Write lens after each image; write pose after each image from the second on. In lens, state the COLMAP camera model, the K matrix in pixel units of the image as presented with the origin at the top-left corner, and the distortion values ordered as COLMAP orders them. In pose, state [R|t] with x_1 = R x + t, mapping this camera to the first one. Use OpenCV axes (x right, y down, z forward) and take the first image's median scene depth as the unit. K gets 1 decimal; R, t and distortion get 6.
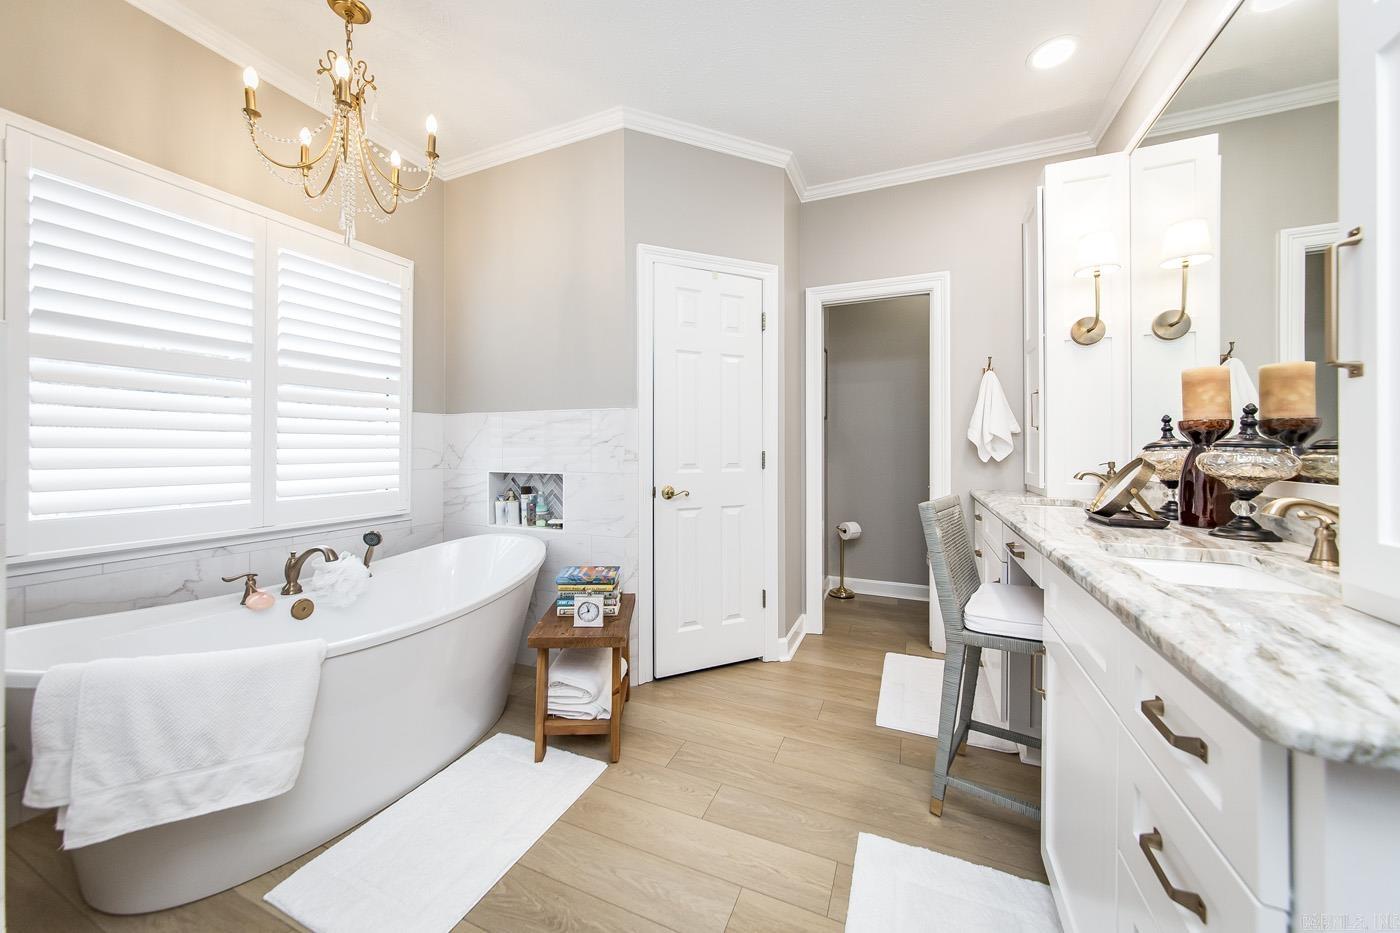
lens RADIAL K [[507.2, 0, 706.2], [0, 507.2, 453.0], [0, 0, 1]] dist [-0.005846, 0.000083]
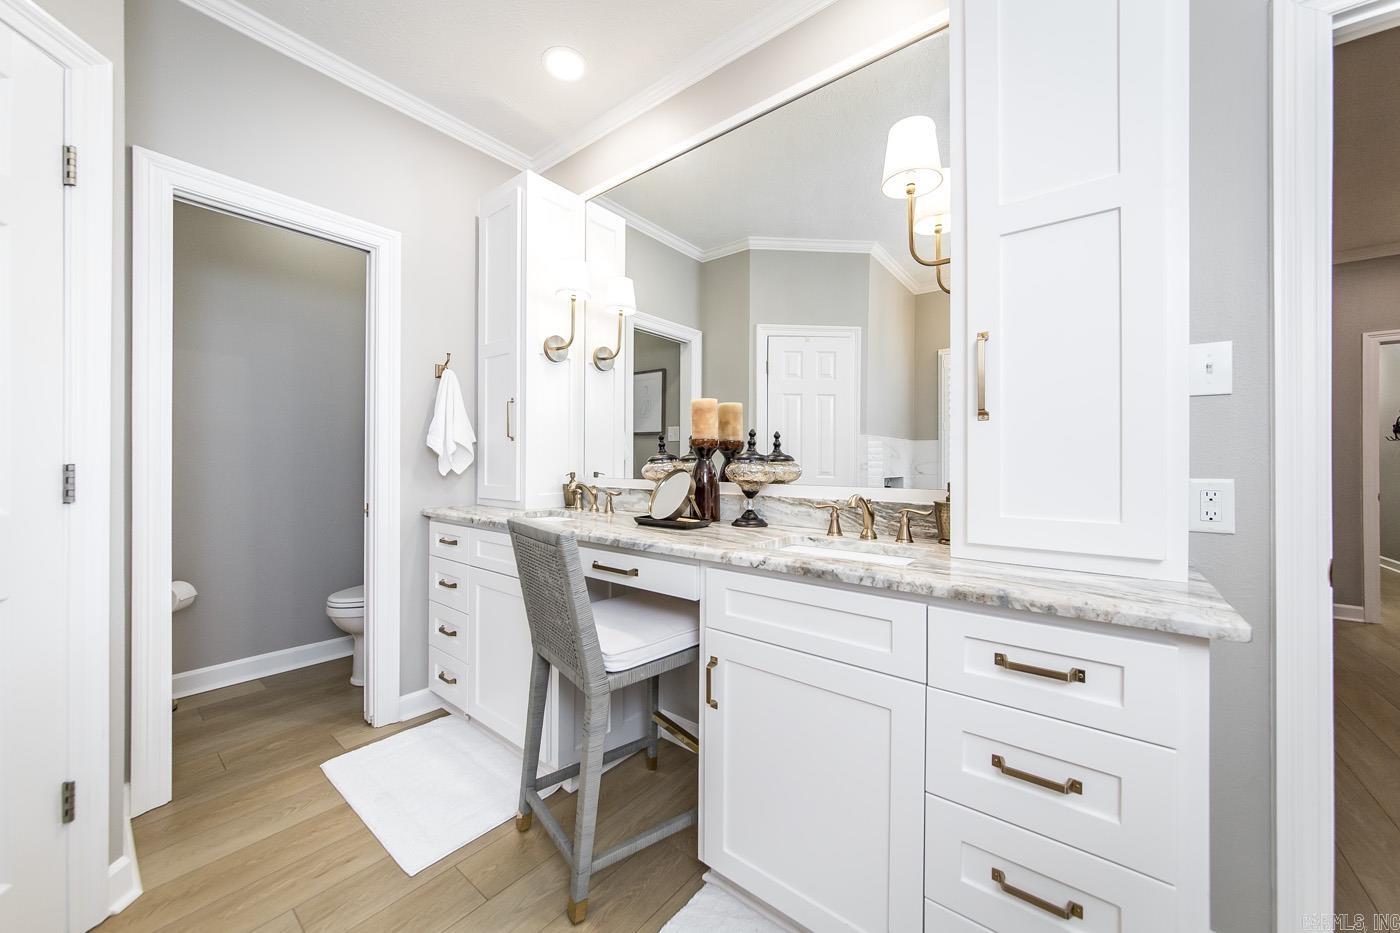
lens RADIAL K [[507.2, 0, 697.4], [0, 507.2, 463.5], [0, 0, 1]] dist [-0.005846, 0.000083]
pose [[0.281240, -0.000166, 0.959637, -0.177176], [0.000227, 1.000000, 0.000107, -0.001683], [-0.959637, 0.000188, 0.281240, 0.422950]]
